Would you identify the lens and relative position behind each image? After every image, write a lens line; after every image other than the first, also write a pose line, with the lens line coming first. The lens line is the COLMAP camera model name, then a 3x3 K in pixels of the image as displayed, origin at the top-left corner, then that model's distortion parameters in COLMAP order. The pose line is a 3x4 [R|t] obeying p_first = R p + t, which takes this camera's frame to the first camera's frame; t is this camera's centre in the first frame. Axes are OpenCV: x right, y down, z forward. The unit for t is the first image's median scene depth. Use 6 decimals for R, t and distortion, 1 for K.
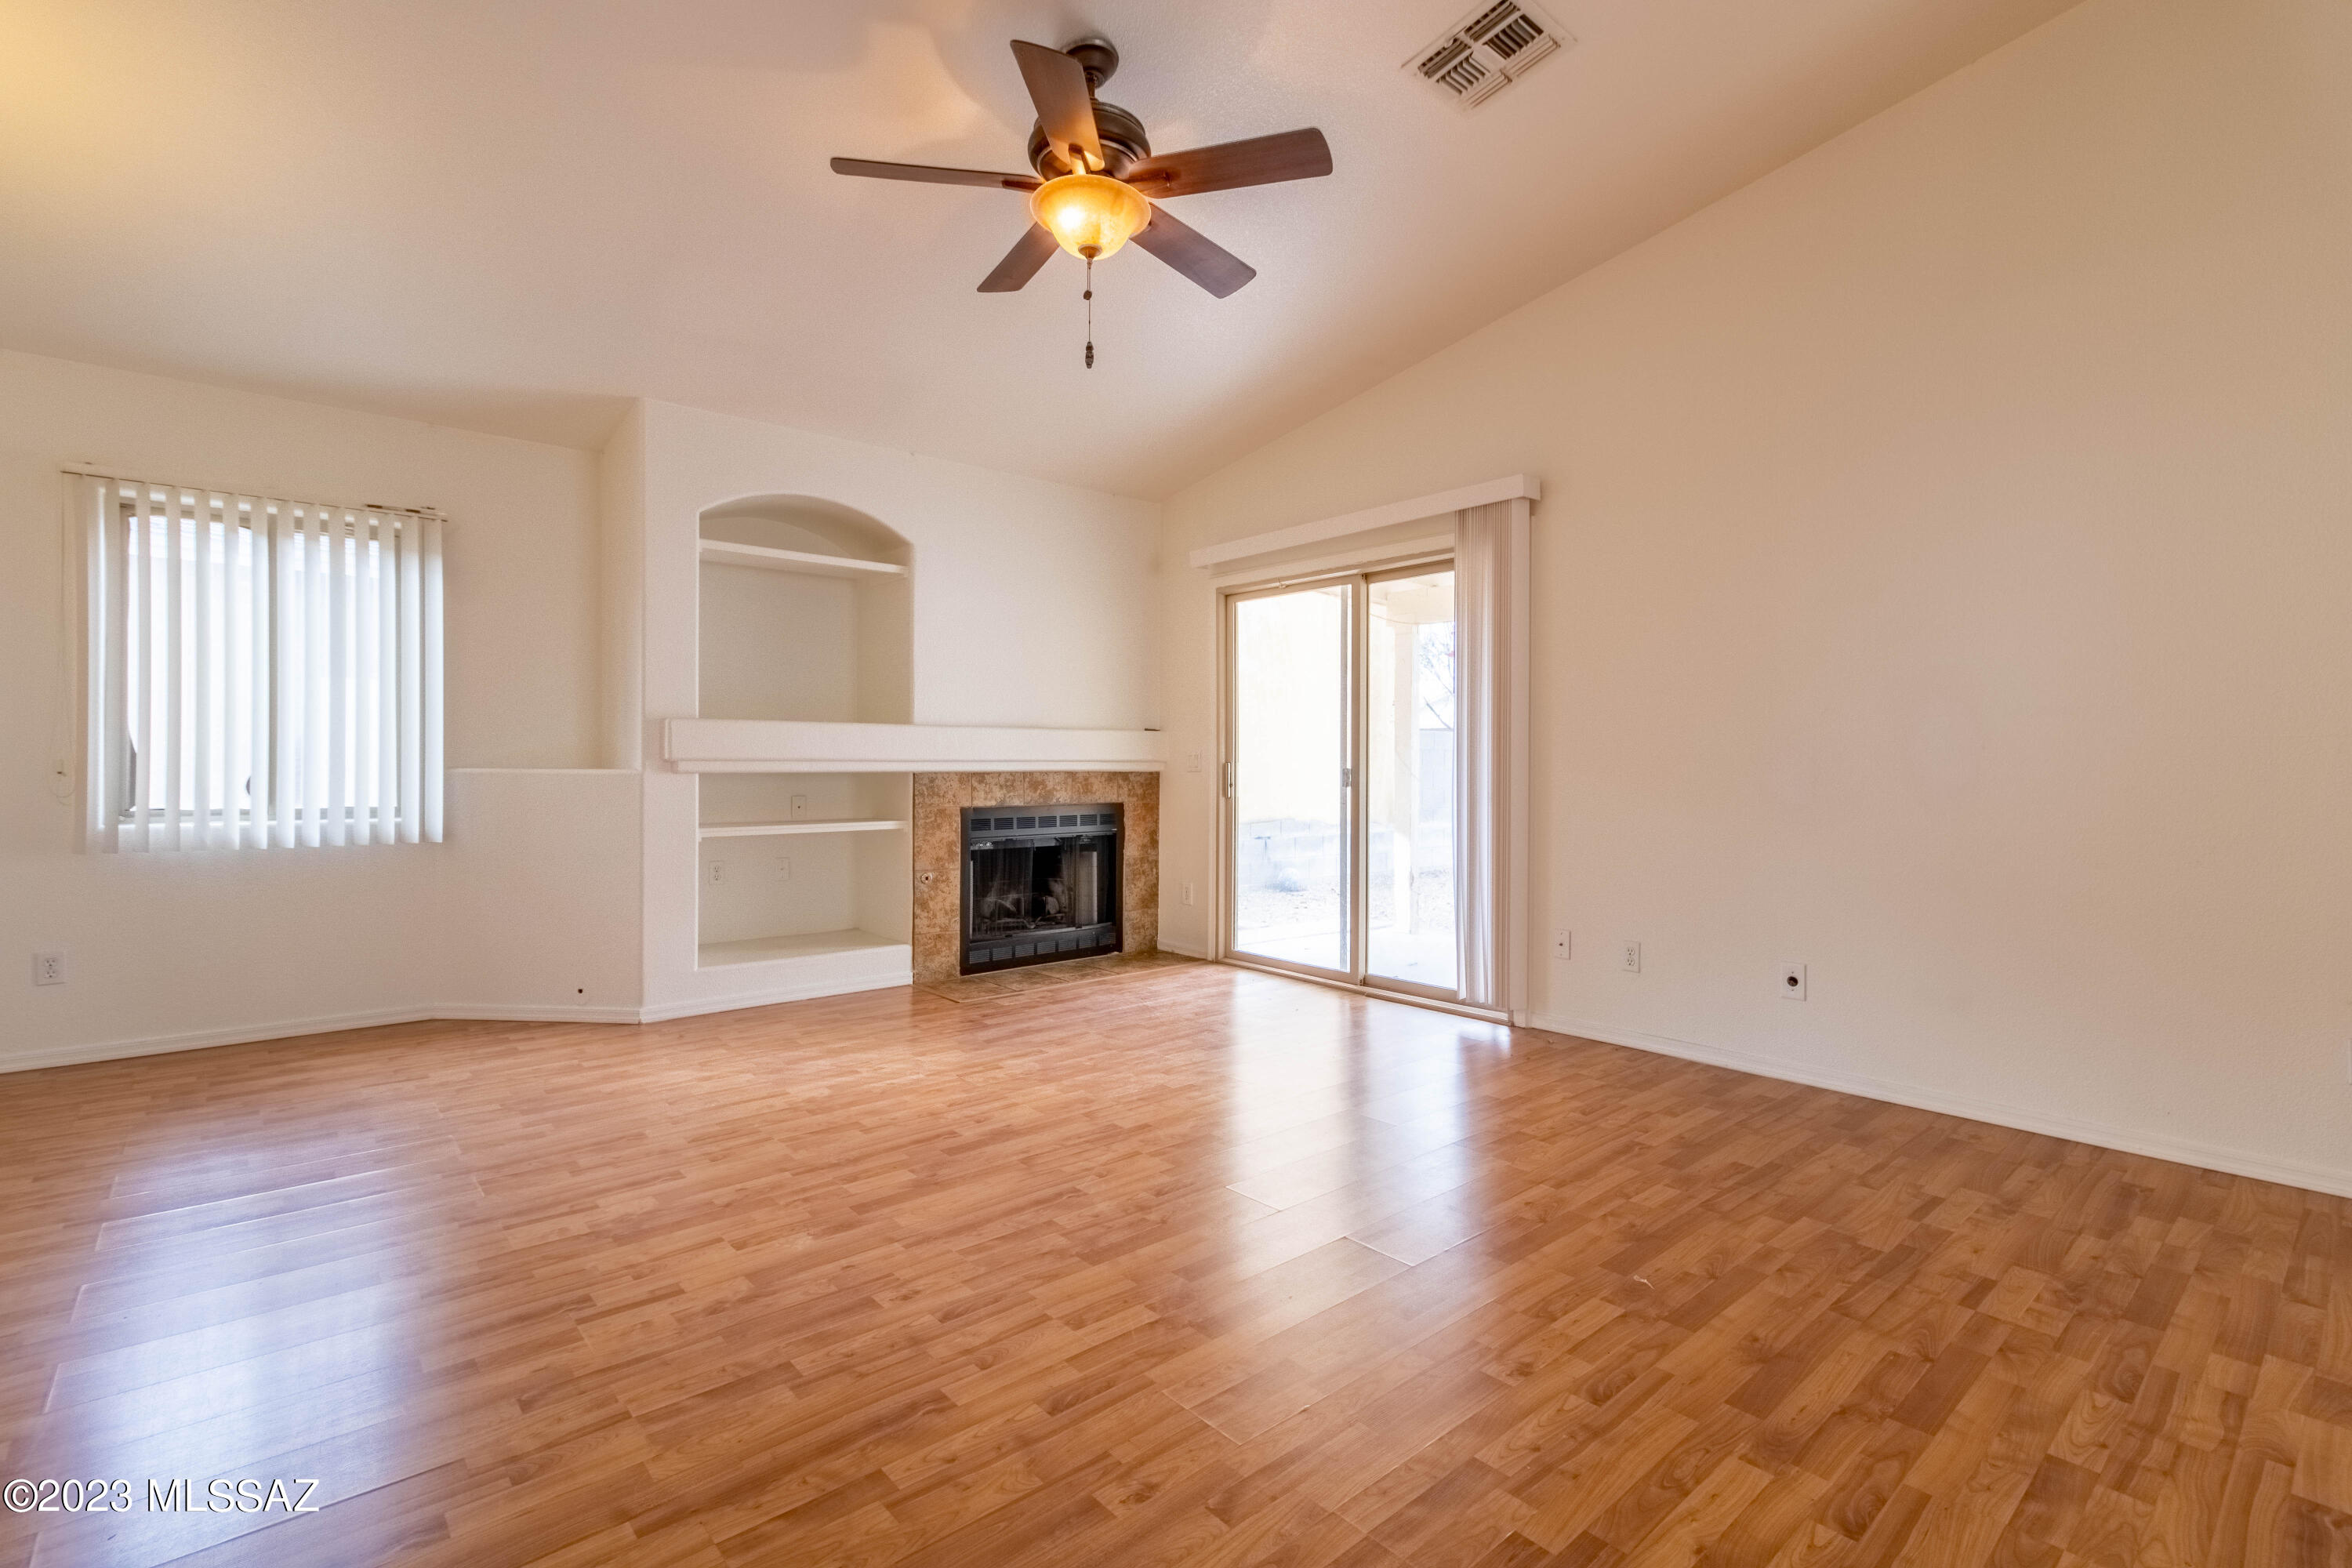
lens RADIAL K [[1088.2, 0, 1177.0], [0, 1088.2, 764.8], [0, 0, 1]] dist [0.005896, 0.000085]
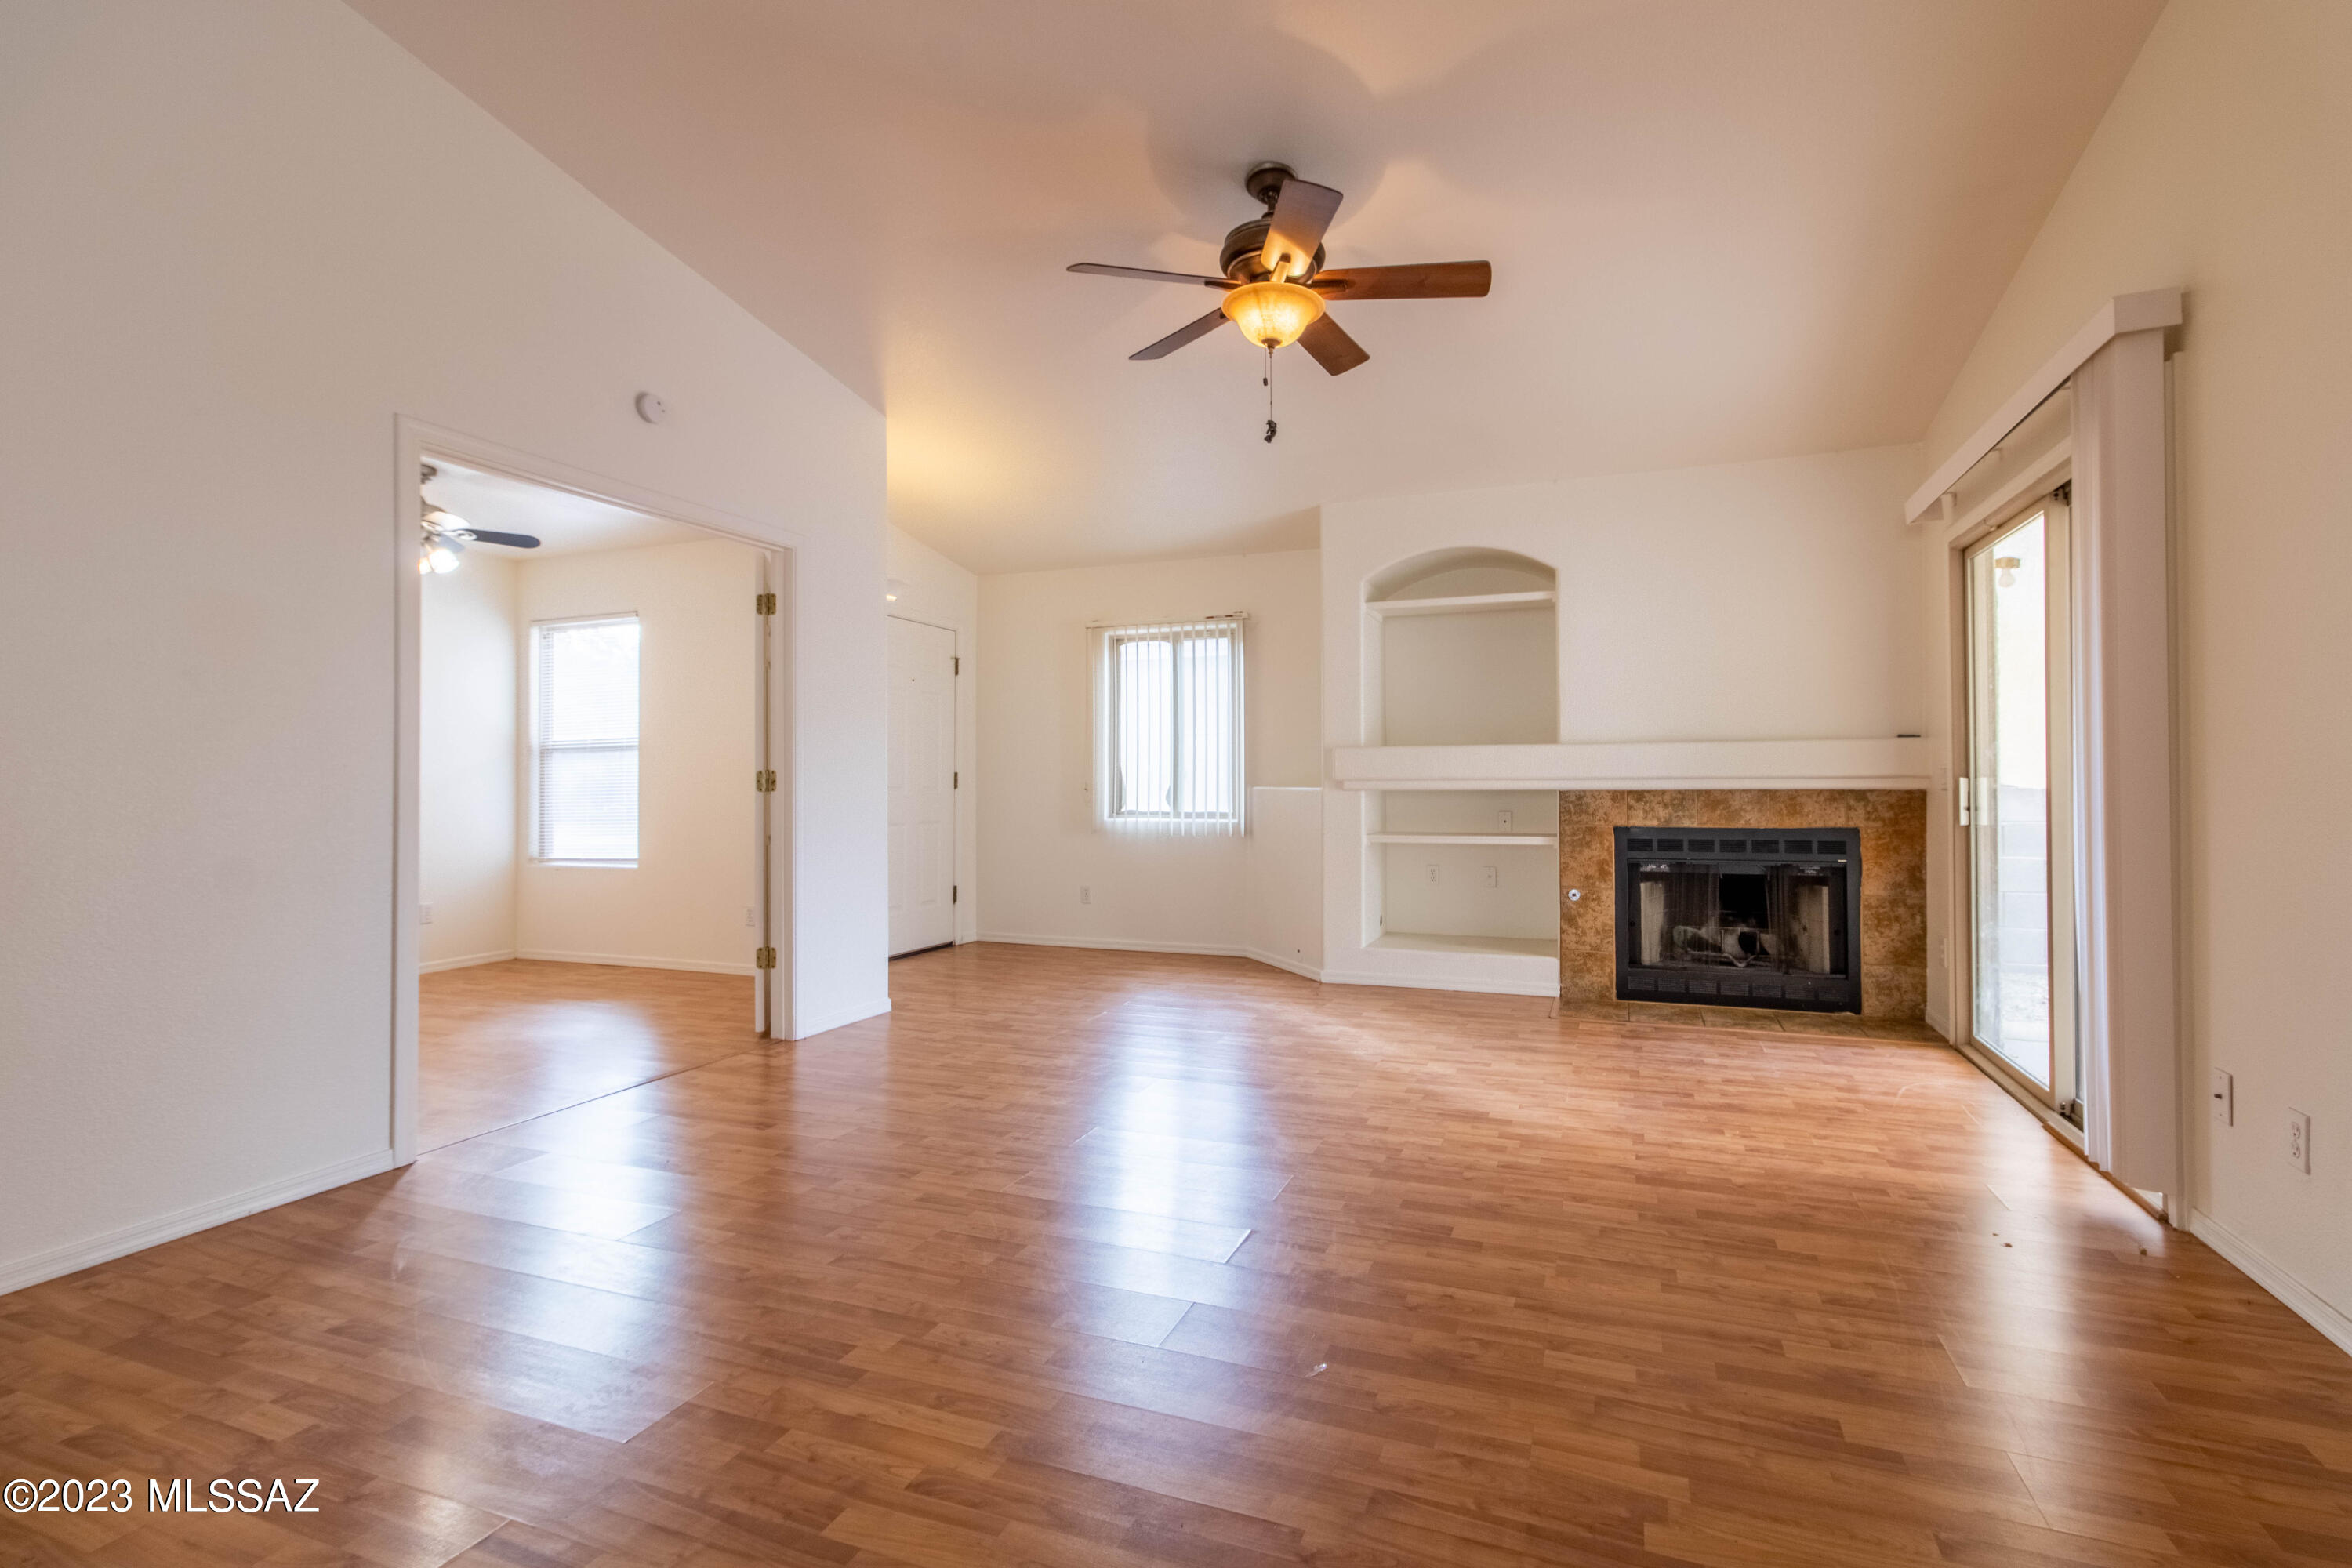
lens RADIAL K [[1088.2, 0, 1191.0], [0, 1088.2, 767.5], [0, 0, 1]] dist [0.005896, 0.000085]
pose [[0.461034, -0.016425, -0.887231, 0.505331], [0.004282, 0.999858, -0.016285, 0.000673], [0.887372, 0.003709, 0.461039, 0.216678]]
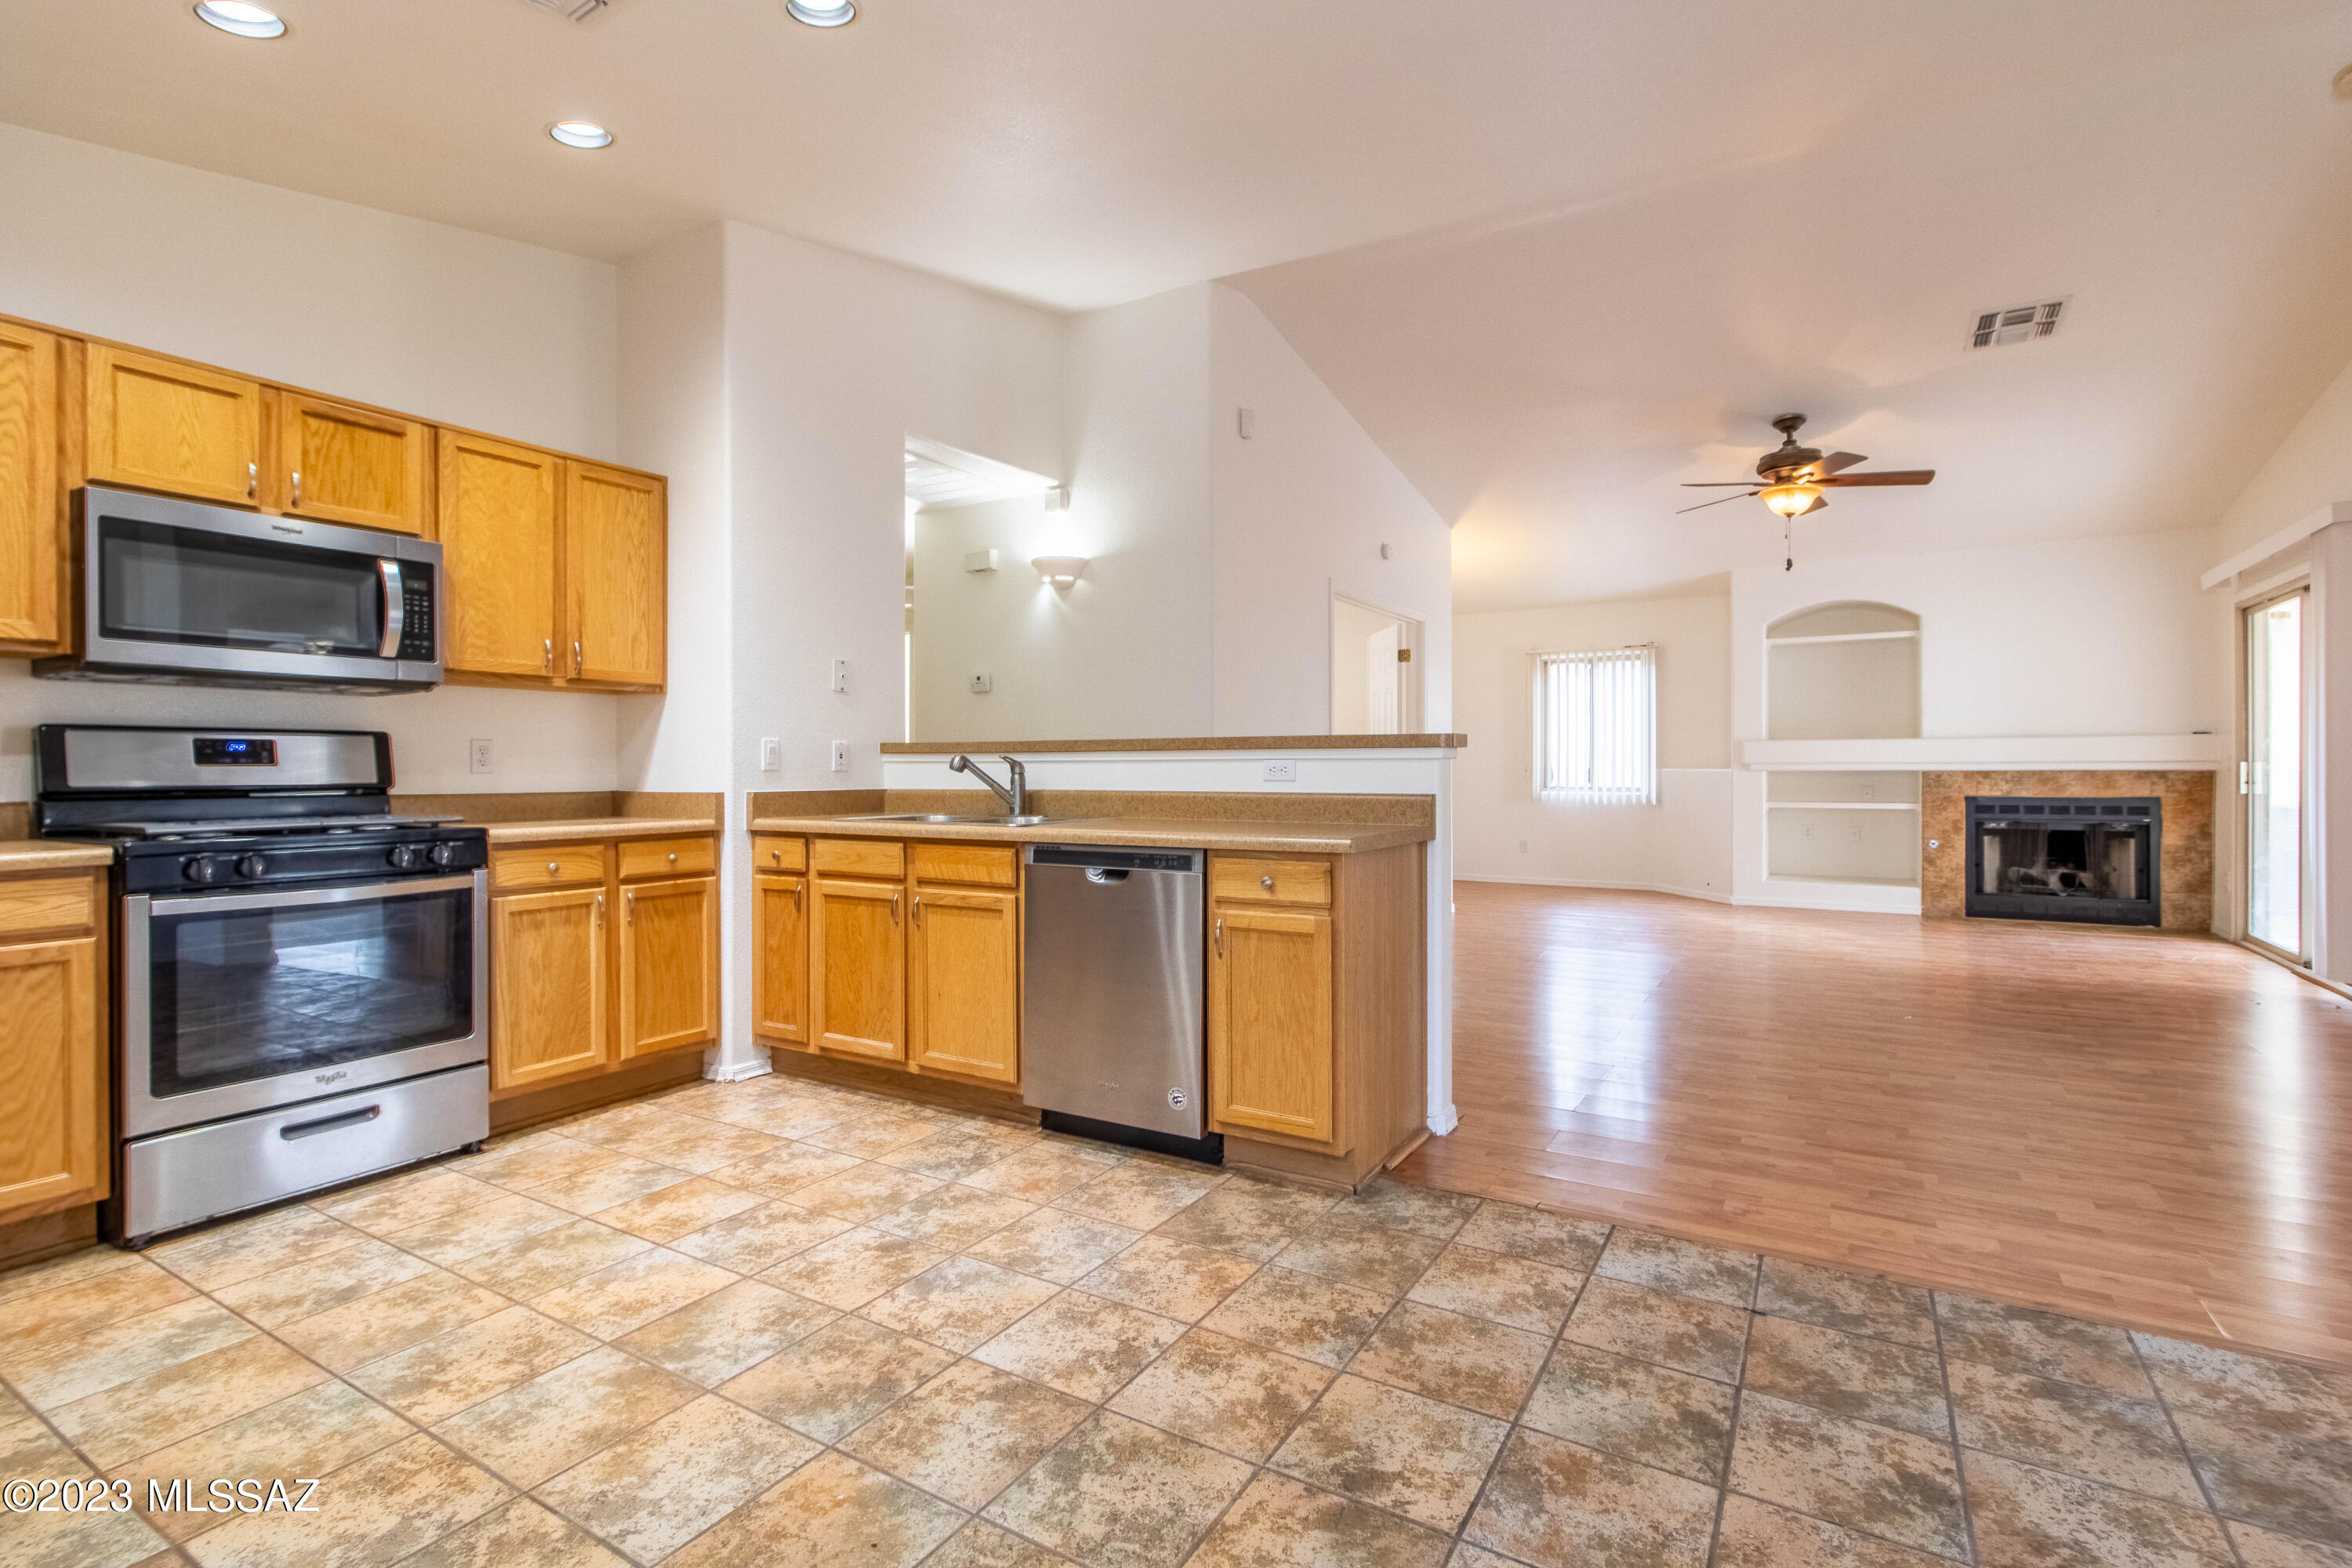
lens RADIAL K [[1088.2, 0, 1189.8], [0, 1088.2, 772.5], [0, 0, 1]] dist [0.005896, 0.000085]
pose [[0.310709, 0.002212, -0.950503, 0.844728], [0.003298, 0.999989, 0.003405, 0.000785], [0.950499, -0.004193, 0.310698, -0.394275]]
